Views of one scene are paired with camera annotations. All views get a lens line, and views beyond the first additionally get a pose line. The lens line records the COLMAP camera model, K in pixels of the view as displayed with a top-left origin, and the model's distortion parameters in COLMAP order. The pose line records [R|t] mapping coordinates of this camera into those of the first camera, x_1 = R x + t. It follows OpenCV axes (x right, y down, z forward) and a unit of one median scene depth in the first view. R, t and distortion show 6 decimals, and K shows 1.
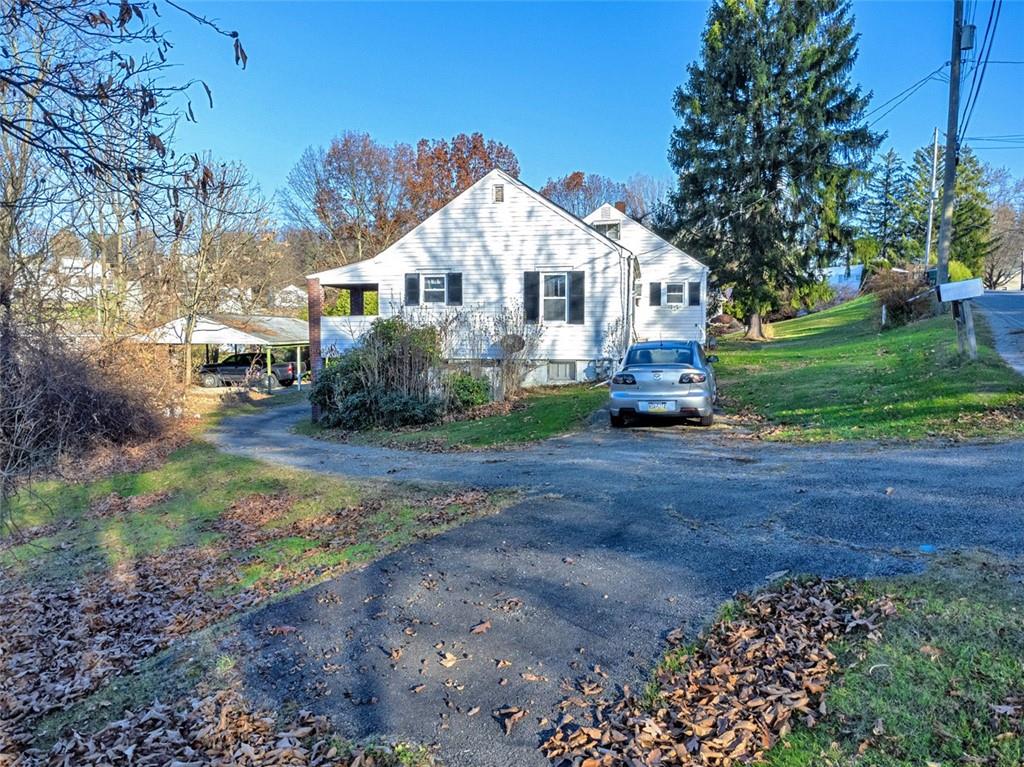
lens RADIAL K [[756.3, 0, 512.0], [0, 756.3, 383.5], [0, 0, 1]] dist [-0.008588, 0.006344]
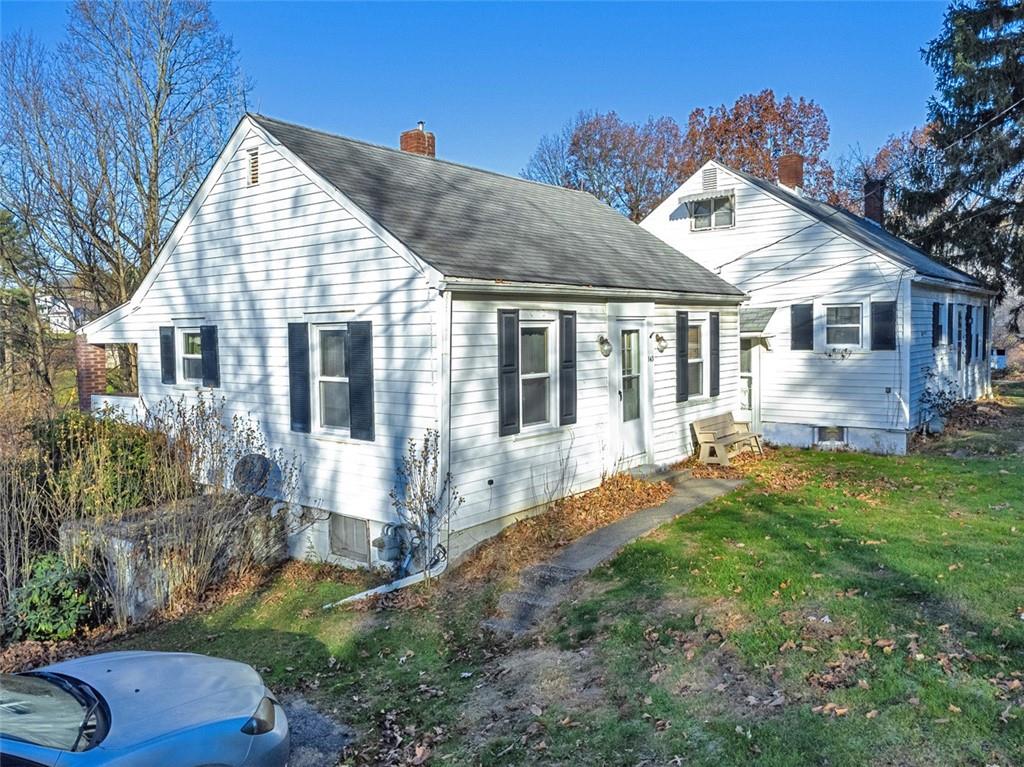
lens RADIAL K [[771.3, 0, 512.0], [0, 771.3, 383.5], [0, 0, 1]] dist [0.036271, 0.002530]
pose [[0.884074, 0.016010, -0.467072, 0.368490], [-0.014504, 0.999872, 0.006820, -0.113953], [0.467121, 0.000745, 0.884193, 0.625005]]
